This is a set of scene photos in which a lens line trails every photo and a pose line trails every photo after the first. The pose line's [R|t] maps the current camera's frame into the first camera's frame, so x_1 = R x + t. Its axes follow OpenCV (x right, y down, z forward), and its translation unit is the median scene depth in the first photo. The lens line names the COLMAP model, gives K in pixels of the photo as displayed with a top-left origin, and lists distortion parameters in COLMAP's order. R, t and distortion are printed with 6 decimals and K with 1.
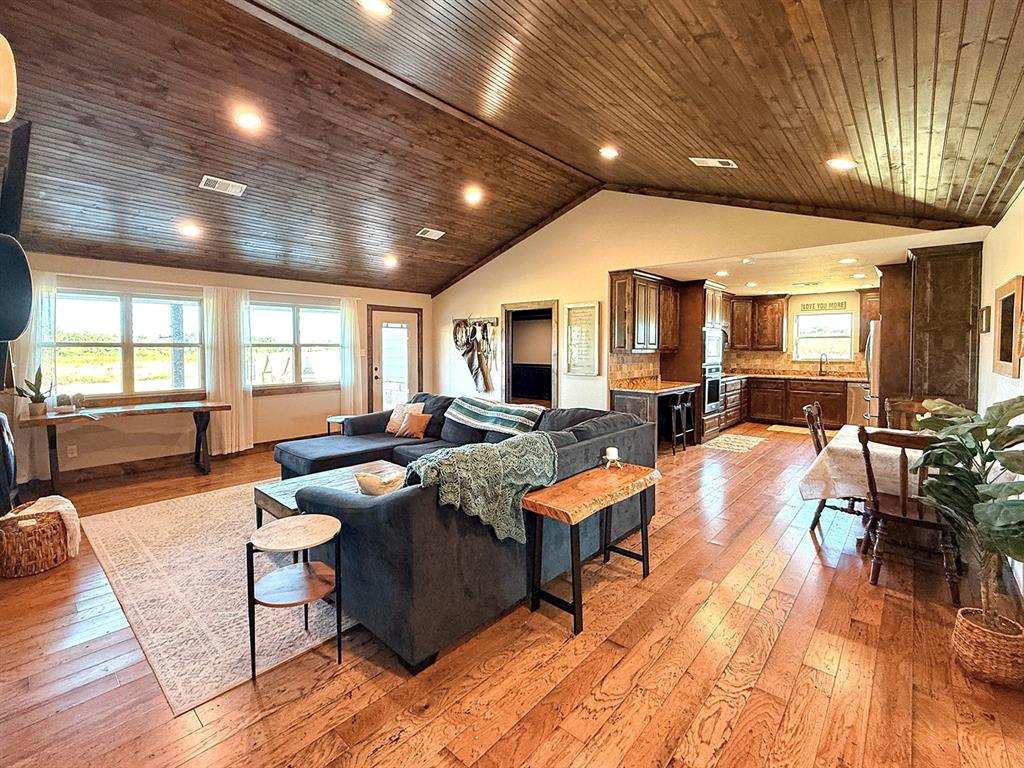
lens RADIAL K [[453.7, 0, 509.5], [0, 453.7, 361.0], [0, 0, 1]] dist [0.000080, 0.000066]
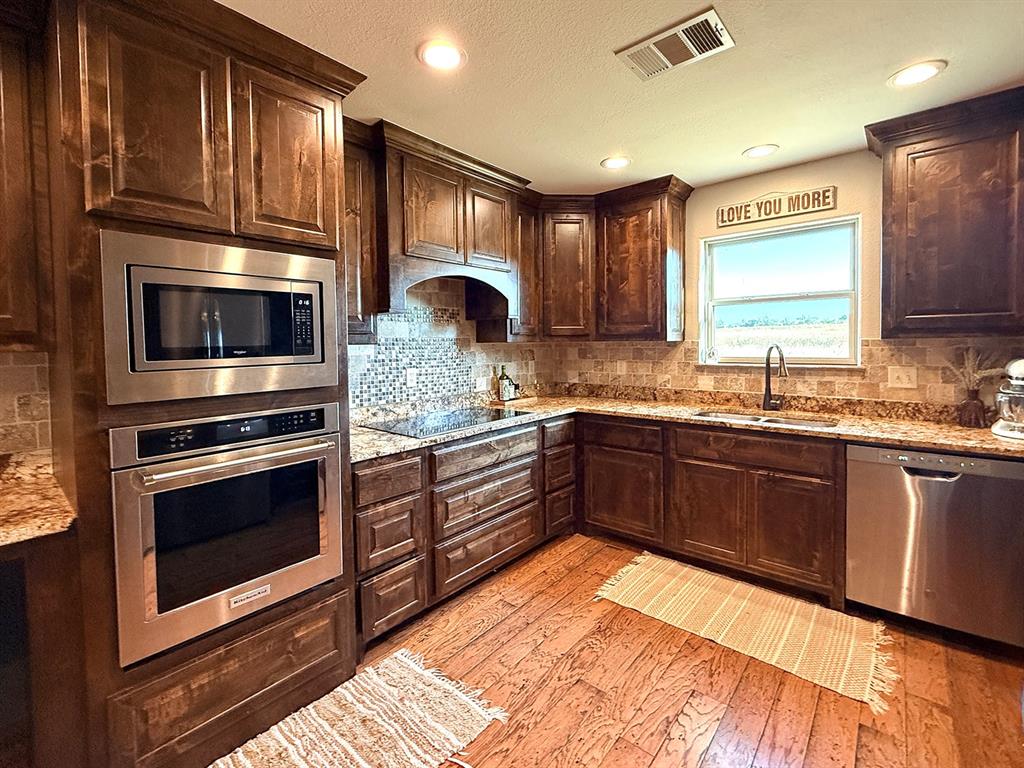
lens RADIAL K [[453.8, 0, 514.4], [0, 453.8, 356.5], [0, 0, 1]] dist [-0.001279, -0.000125]
pose [[0.999680, -0.015555, 0.019938, 0.520444], [0.015568, 0.999879, -0.000459, -0.010973], [-0.019929, 0.000769, 0.999801, 0.704049]]
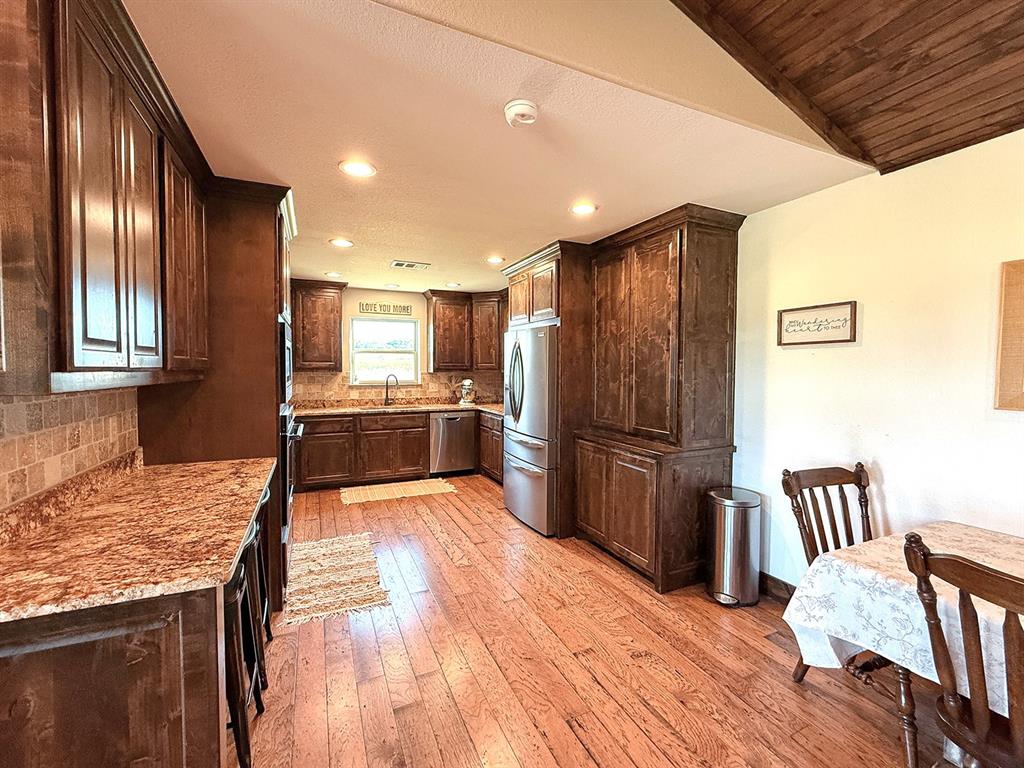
lens RADIAL K [[439.0, 0, 513.2], [0, 439.0, 382.6], [0, 0, 1]] dist [-0.002170, 0.000068]
pose [[0.402991, -0.031545, 0.914660, 0.139181], [0.024505, 0.999419, 0.023671, -0.015819], [-0.914876, 0.012874, 0.403530, 0.572960]]
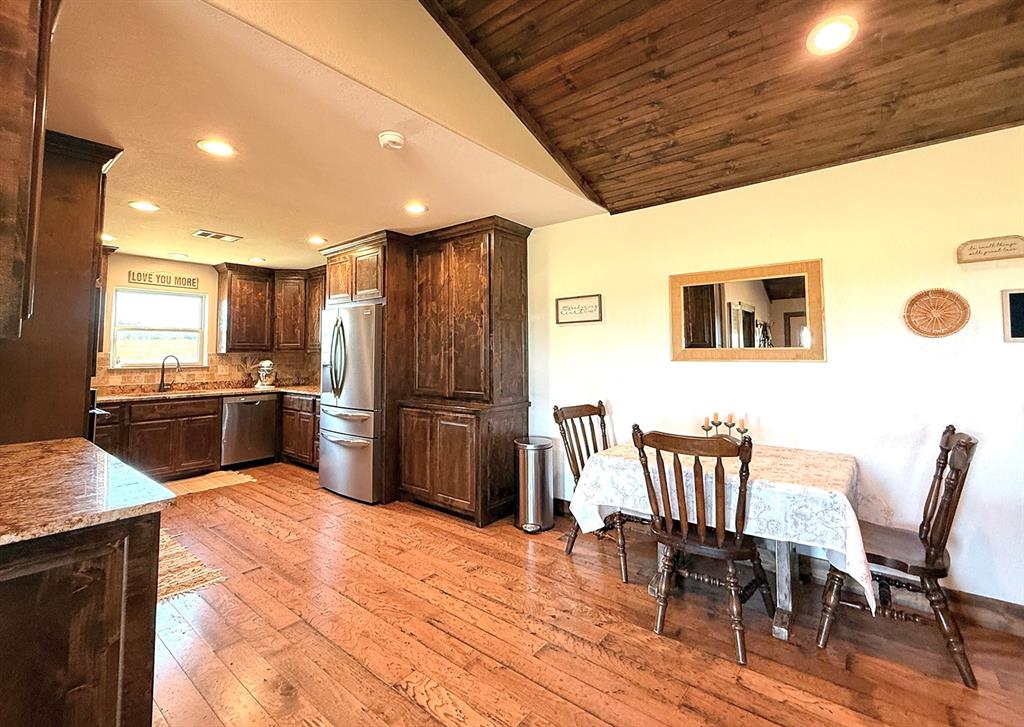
lens RADIAL K [[454.6, 0, 503.3], [0, 454.6, 326.0], [0, 0, 1]] dist [0.000728, -0.000149]
pose [[-0.037872, 0.061379, 0.997396, 0.050472], [0.037399, 0.997500, -0.059966, -0.001882], [-0.998583, 0.035030, -0.040073, 0.598883]]
